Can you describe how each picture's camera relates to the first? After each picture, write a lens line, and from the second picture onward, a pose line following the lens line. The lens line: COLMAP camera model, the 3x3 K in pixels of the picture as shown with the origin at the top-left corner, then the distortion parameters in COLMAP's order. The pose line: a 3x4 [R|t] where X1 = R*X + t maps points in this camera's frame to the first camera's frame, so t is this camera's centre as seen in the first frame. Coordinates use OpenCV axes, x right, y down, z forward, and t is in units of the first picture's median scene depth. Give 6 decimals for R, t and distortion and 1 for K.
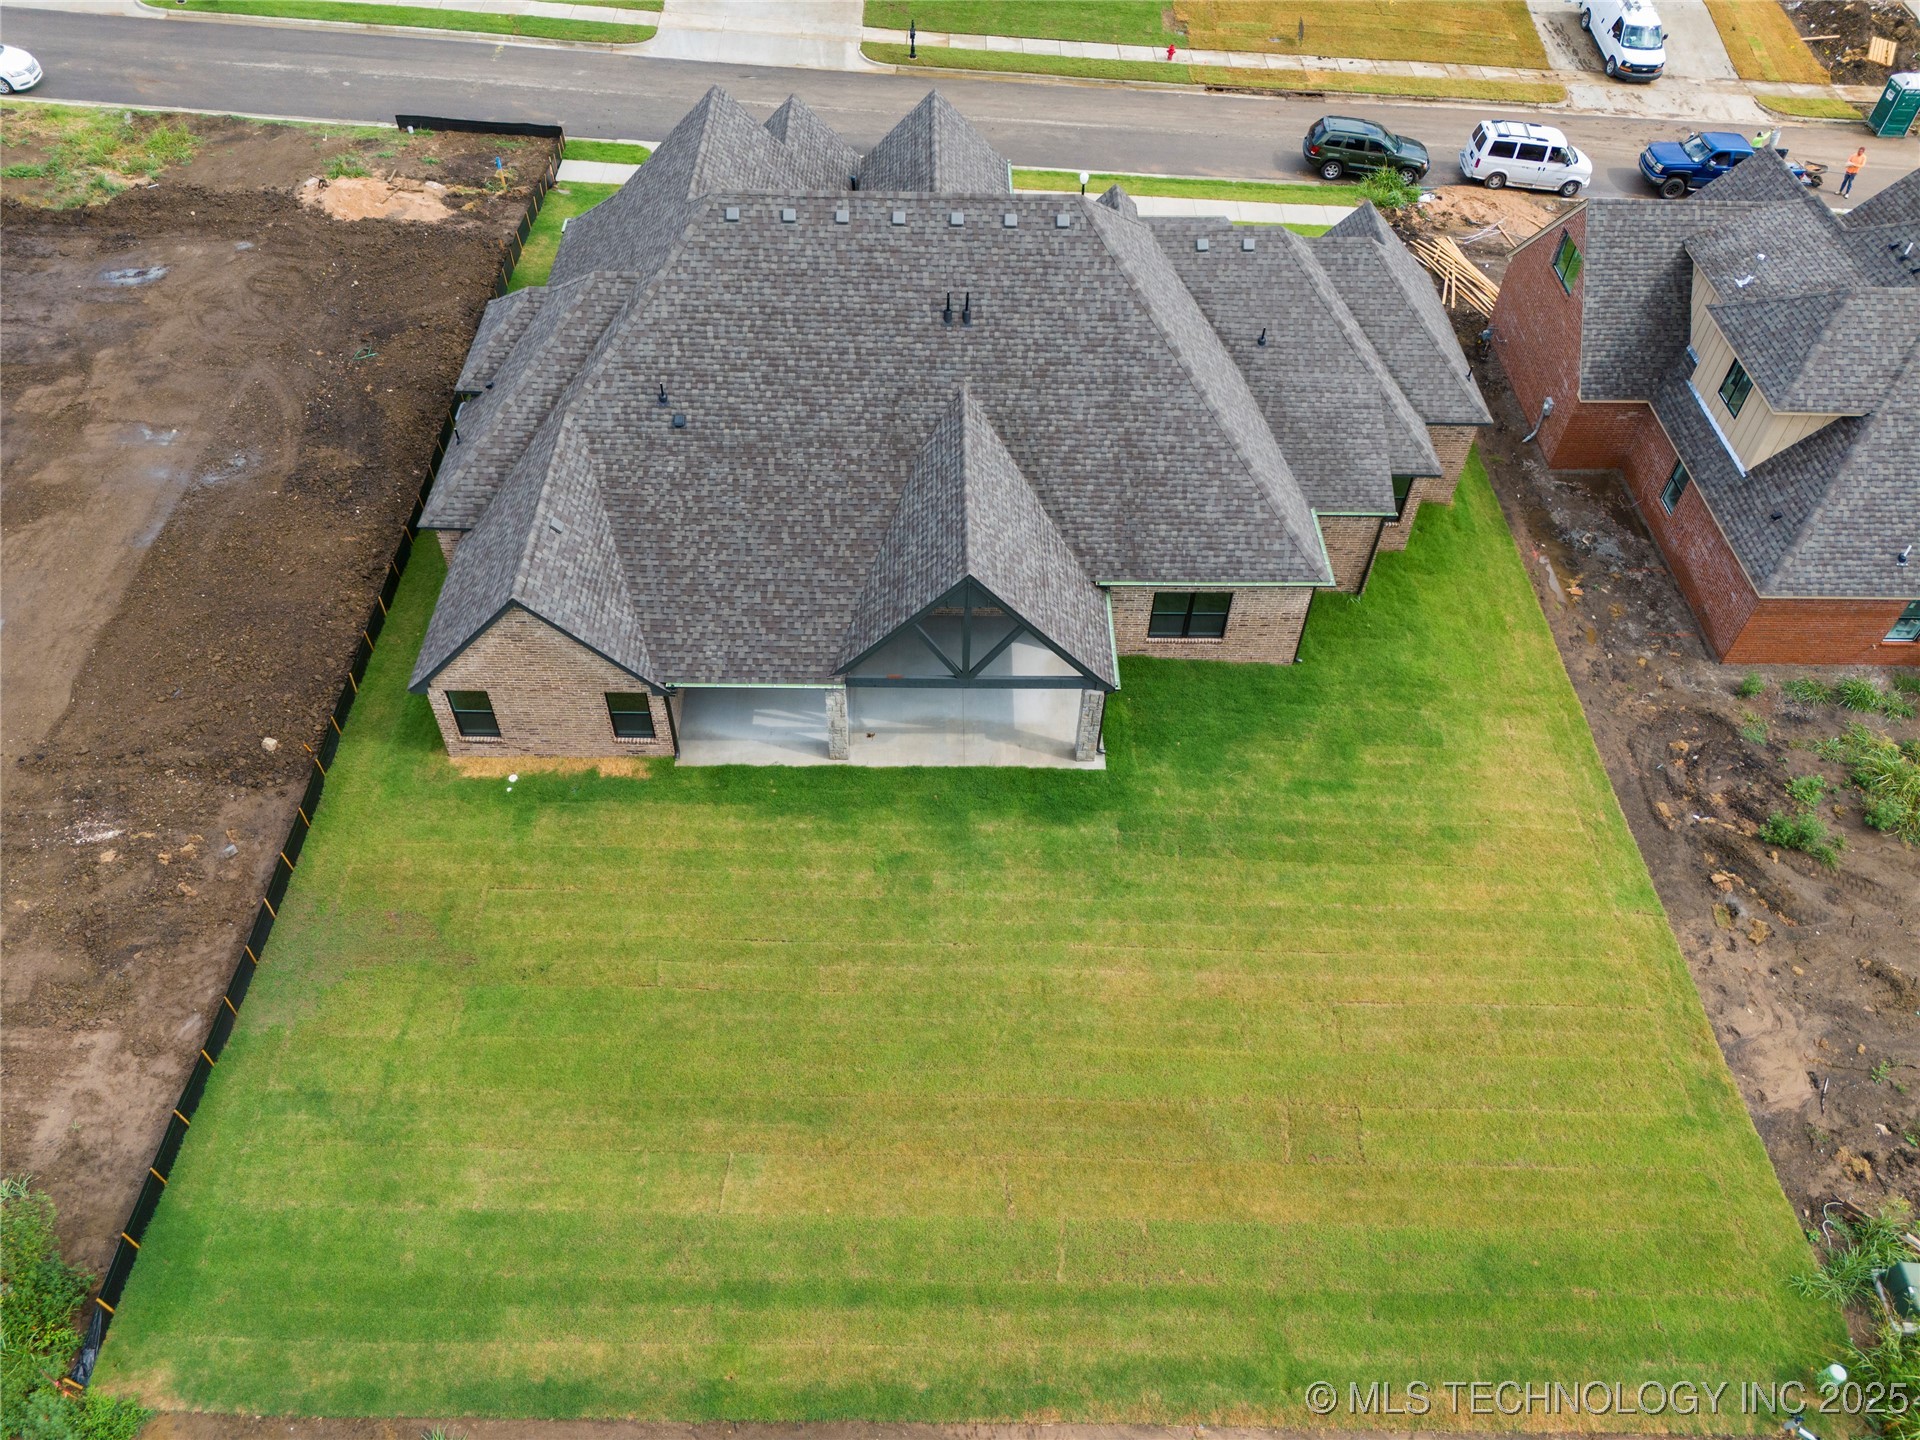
lens RADIAL K [[1400.8, 0, 953.2], [0, 1400.8, 711.8], [0, 0, 1]] dist [0.048054, -0.030041]
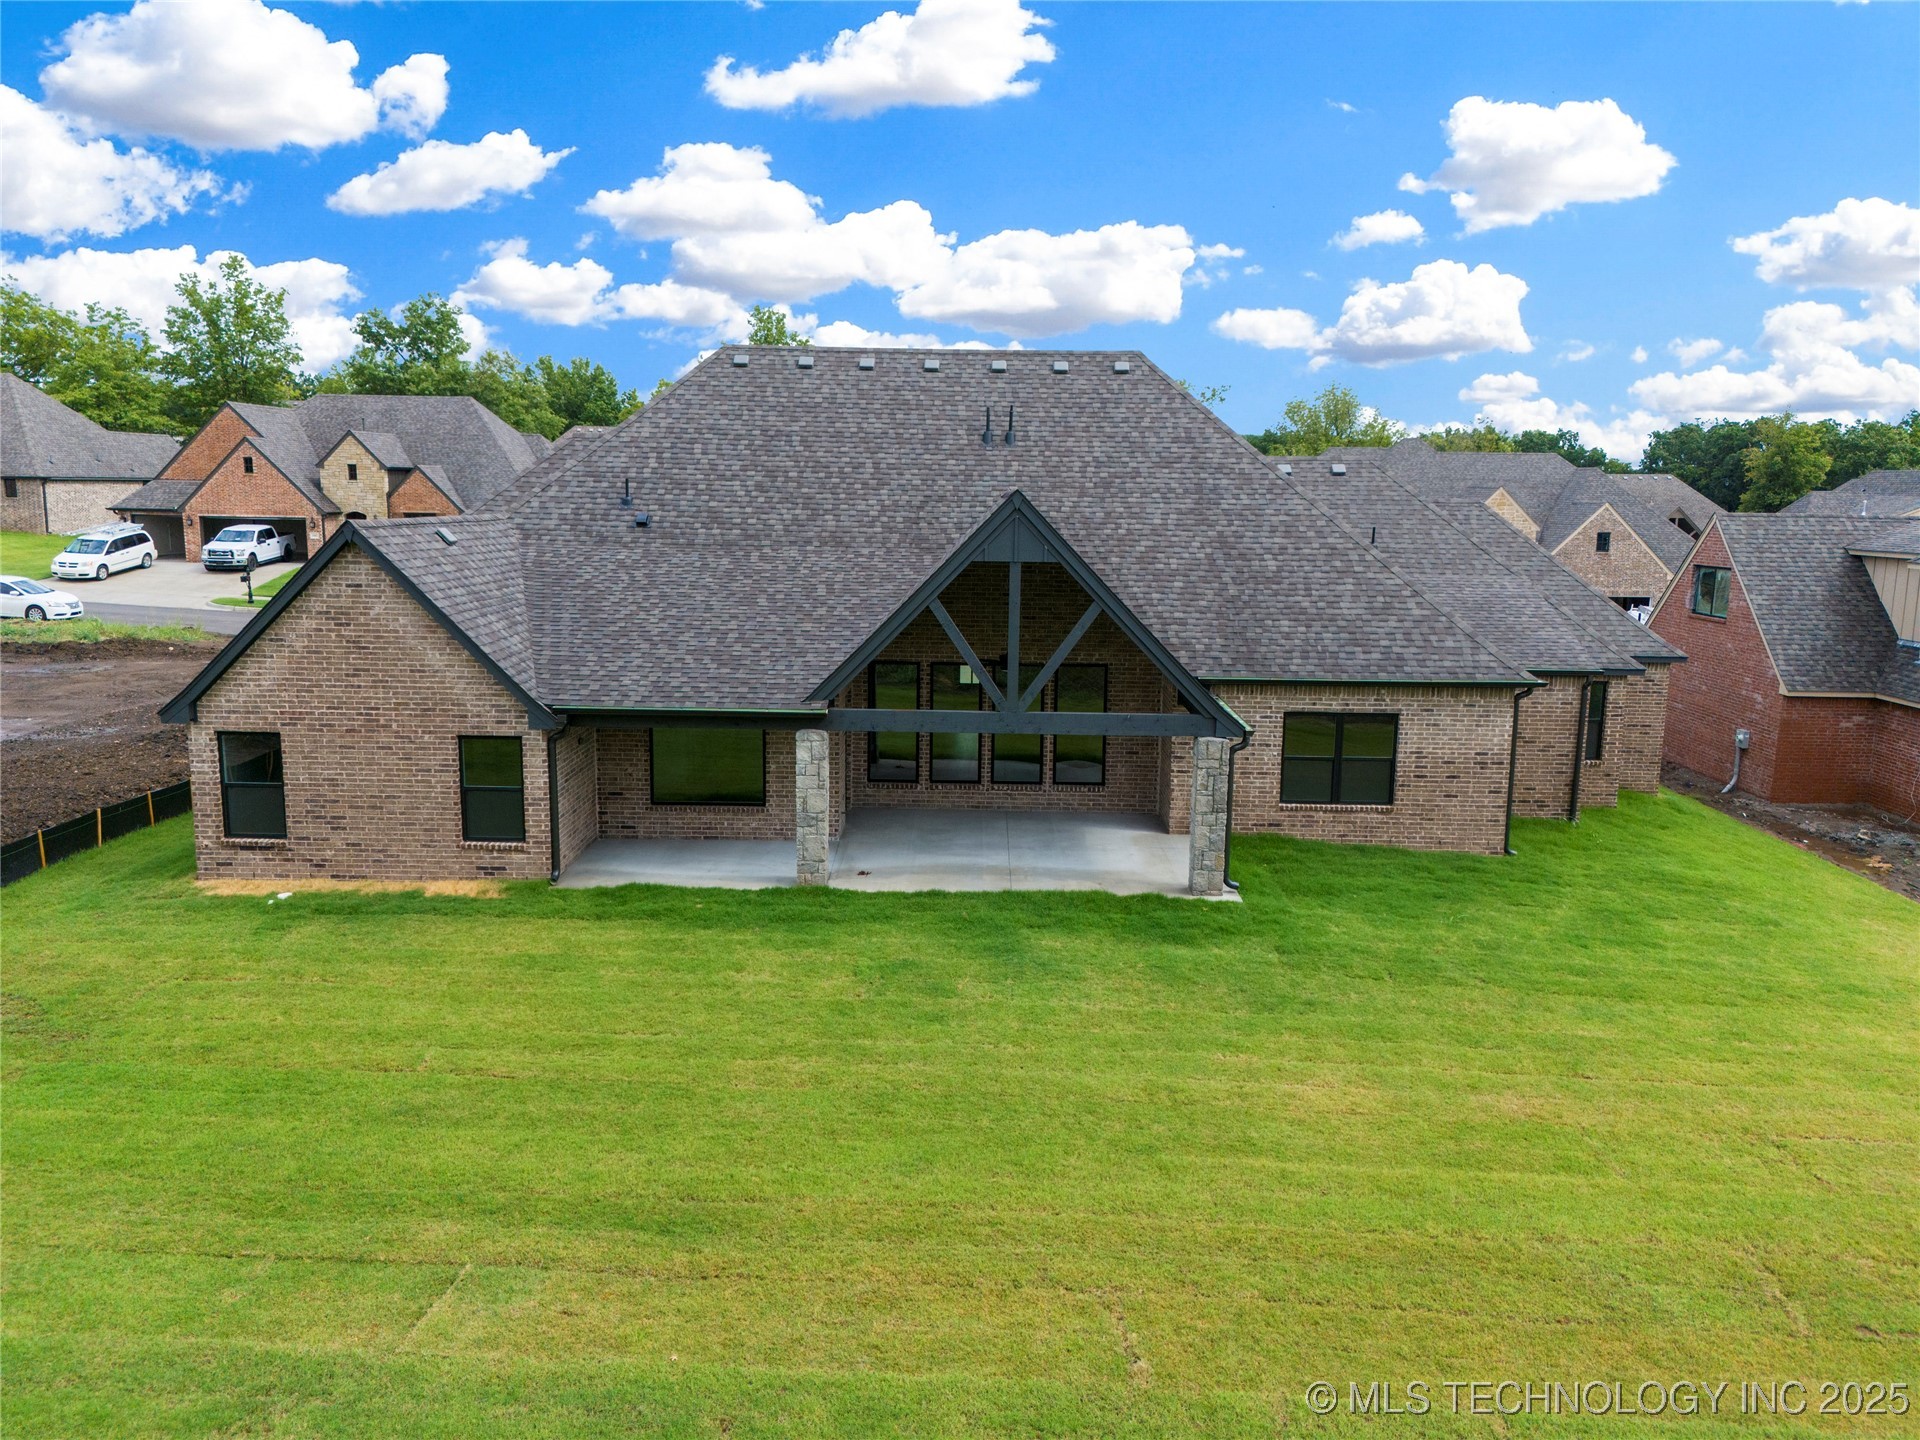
lens RADIAL K [[1400.8, 0, 956.8], [0, 1400.8, 713.1], [0, 0, 1]] dist [0.048054, -0.030041]
pose [[0.999558, -0.002686, -0.029611, 0.002011], [-0.016253, 0.784600, -0.619790, 0.356912], [0.024898, 0.619997, 0.784209, 0.458394]]
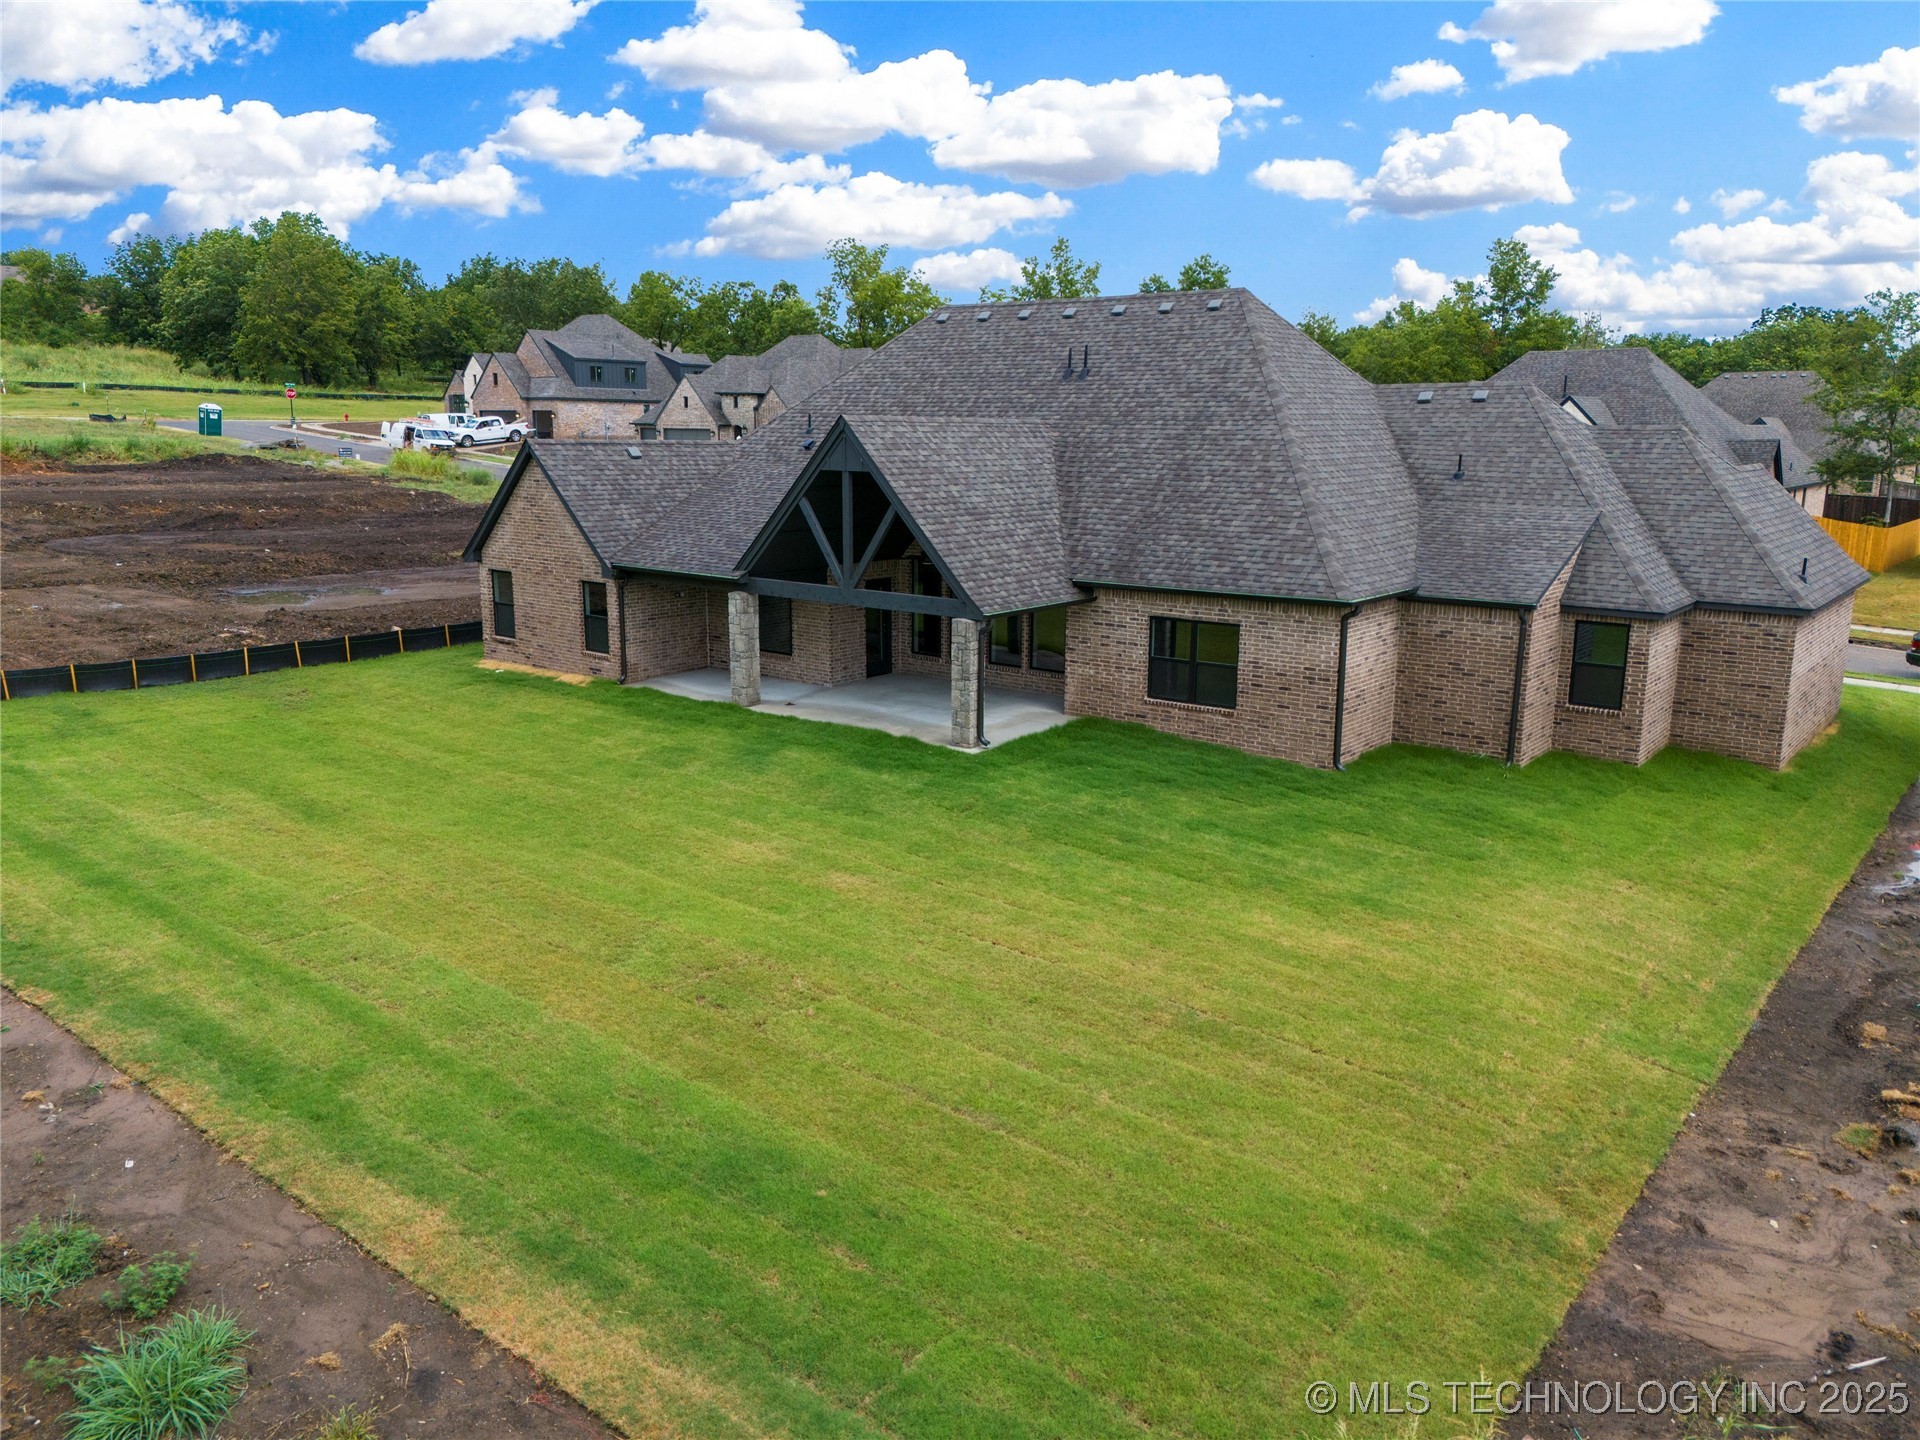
lens RADIAL K [[1400.8, 0, 967.9], [0, 1400.8, 720.4], [0, 0, 1]] dist [0.048054, -0.030041]
pose [[0.780602, 0.114945, -0.614369, 0.562977], [-0.455187, 0.778154, -0.432761, 0.351138], [0.428329, 0.617466, 0.659749, 0.486720]]
